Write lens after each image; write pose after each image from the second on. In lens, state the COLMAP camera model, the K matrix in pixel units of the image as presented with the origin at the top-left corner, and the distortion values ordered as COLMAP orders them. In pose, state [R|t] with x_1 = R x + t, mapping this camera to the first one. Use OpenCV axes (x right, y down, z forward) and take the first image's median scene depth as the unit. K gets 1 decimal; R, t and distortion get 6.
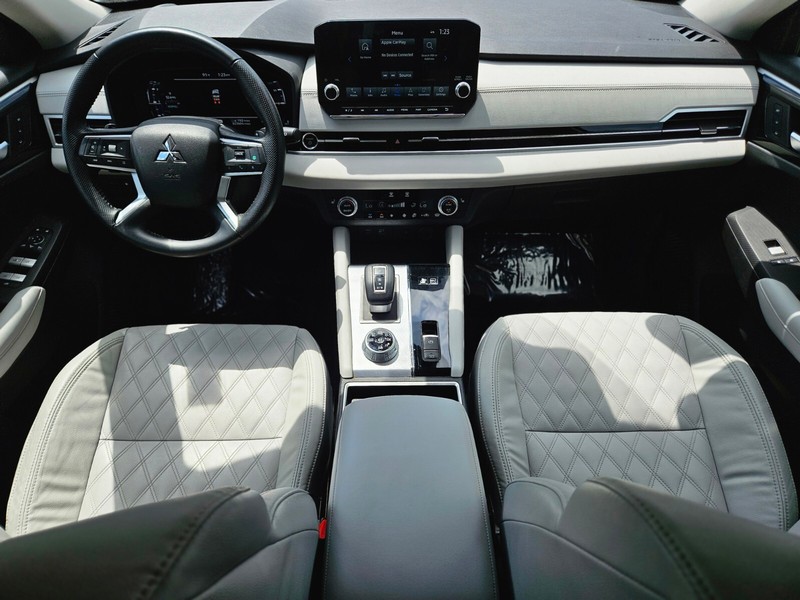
lens RADIAL K [[555.7, 0, 396.5], [0, 555.7, 308.7], [0, 0, 1]] dist [0.049499, -0.019839]
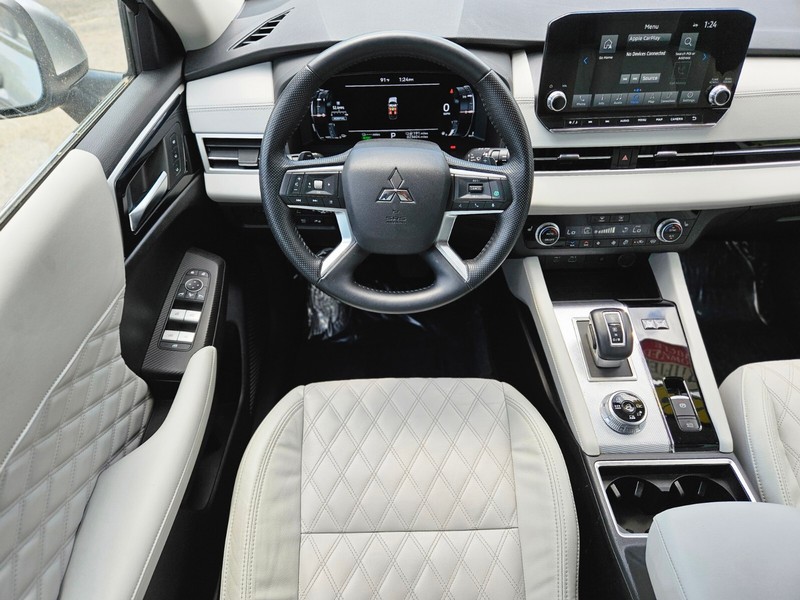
lens RADIAL K [[553.7, 0, 400.2], [0, 553.7, 308.3], [0, 0, 1]] dist [0.053175, -0.030974]
pose [[0.999770, -0.017455, 0.012460, -0.363268], [0.016805, 0.998583, 0.050501, -0.132750], [-0.013324, -0.050280, 0.998646, 0.177489]]
